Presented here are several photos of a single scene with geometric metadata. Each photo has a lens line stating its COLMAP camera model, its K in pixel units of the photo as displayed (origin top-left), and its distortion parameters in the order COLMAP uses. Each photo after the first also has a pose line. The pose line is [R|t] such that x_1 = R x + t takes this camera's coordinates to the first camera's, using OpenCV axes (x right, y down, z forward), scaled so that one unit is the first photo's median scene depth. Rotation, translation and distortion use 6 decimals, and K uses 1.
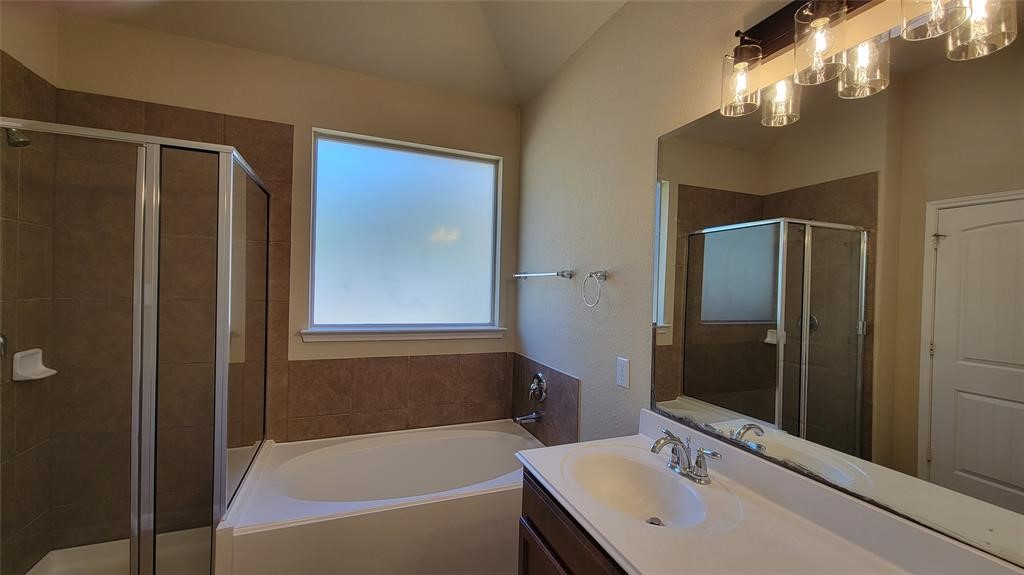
lens RADIAL K [[418.0, 0, 521.2], [0, 418.0, 291.6], [0, 0, 1]] dist [0.000311, 0.000271]
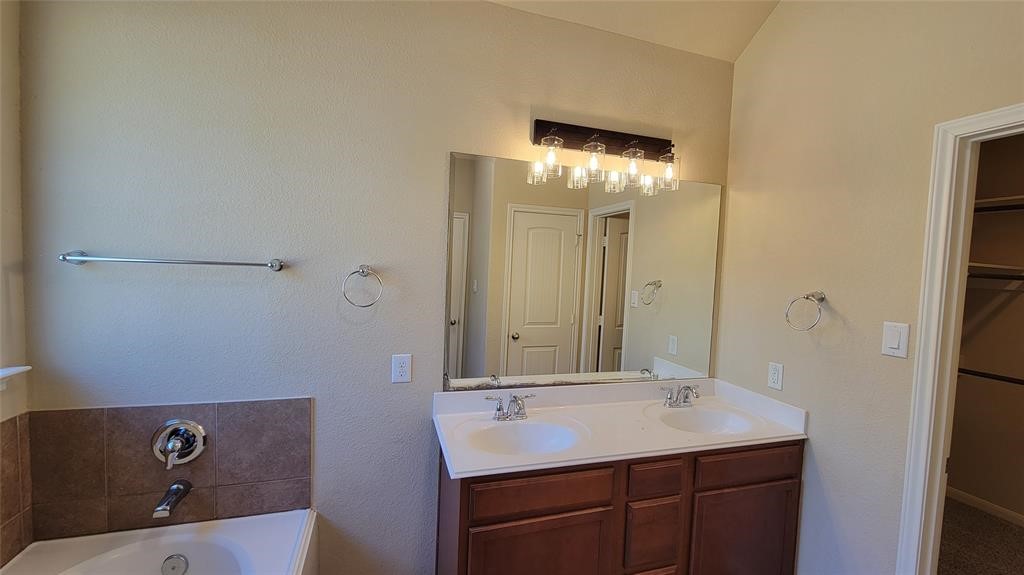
lens RADIAL K [[418.0, 0, 521.2], [0, 418.0, 291.6], [0, 0, 1]] dist [0.000311, 0.000271]
pose [[0.081482, -0.083158, 0.993200, -0.721303], [-0.028937, 0.995896, 0.085758, -0.087112], [-0.996255, -0.035728, 0.078741, 0.638409]]
